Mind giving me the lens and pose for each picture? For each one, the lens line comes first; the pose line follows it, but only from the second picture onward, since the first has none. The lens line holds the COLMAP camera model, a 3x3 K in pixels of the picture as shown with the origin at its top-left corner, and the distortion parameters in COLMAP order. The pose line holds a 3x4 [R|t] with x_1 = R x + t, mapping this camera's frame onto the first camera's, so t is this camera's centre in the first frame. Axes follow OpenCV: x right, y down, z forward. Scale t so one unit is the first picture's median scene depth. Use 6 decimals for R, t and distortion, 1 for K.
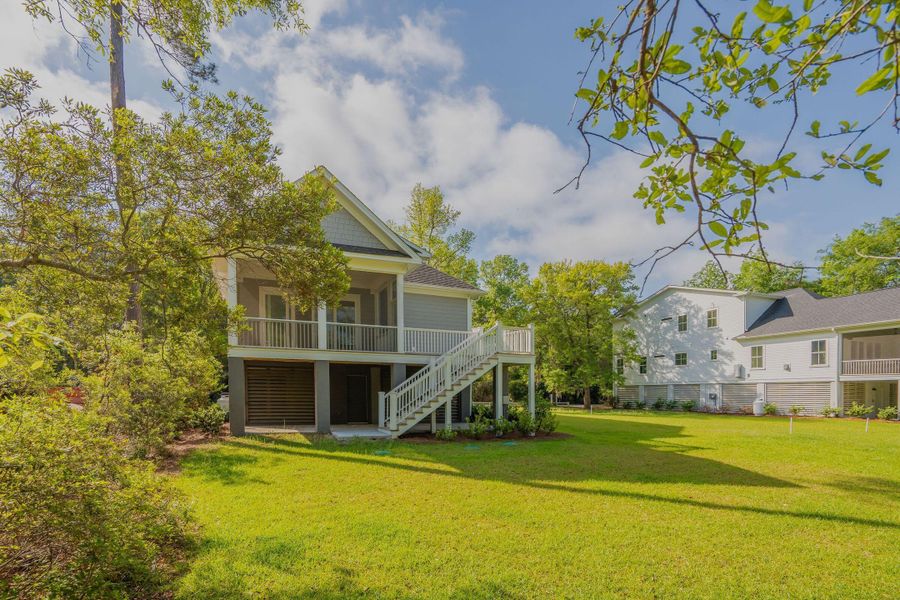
lens RADIAL K [[409.6, 0, 438.3], [0, 409.6, 300.8], [0, 0, 1]] dist [0.002951, 0.000536]
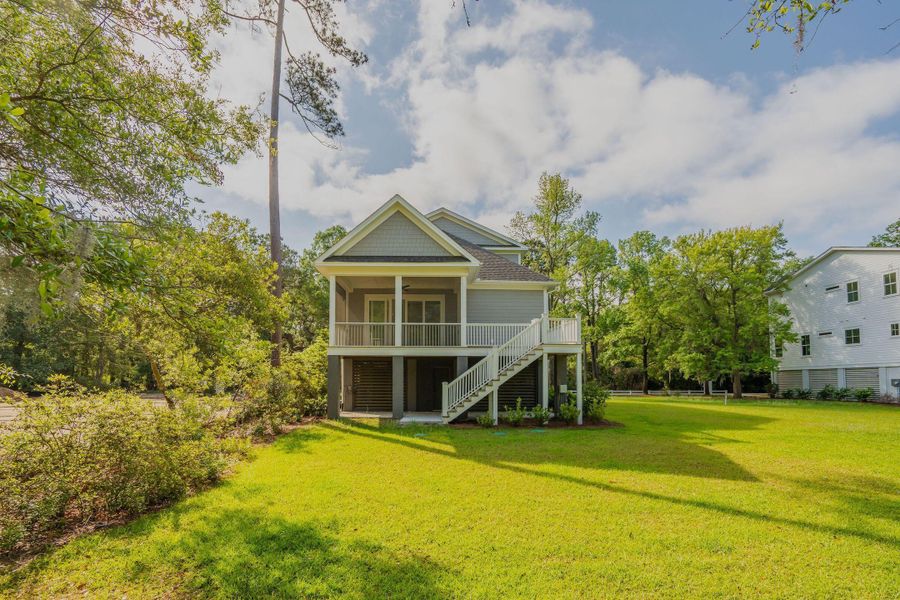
lens RADIAL K [[411.6, 0, 450.0], [0, 411.6, 300.0], [0, 0, 1]] dist [0.003092, 0.000631]
pose [[0.942377, -0.076733, -0.325634, 0.240325], [0.084749, 0.996347, 0.010481, -0.009893], [0.323640, -0.037475, 0.945438, -0.038320]]
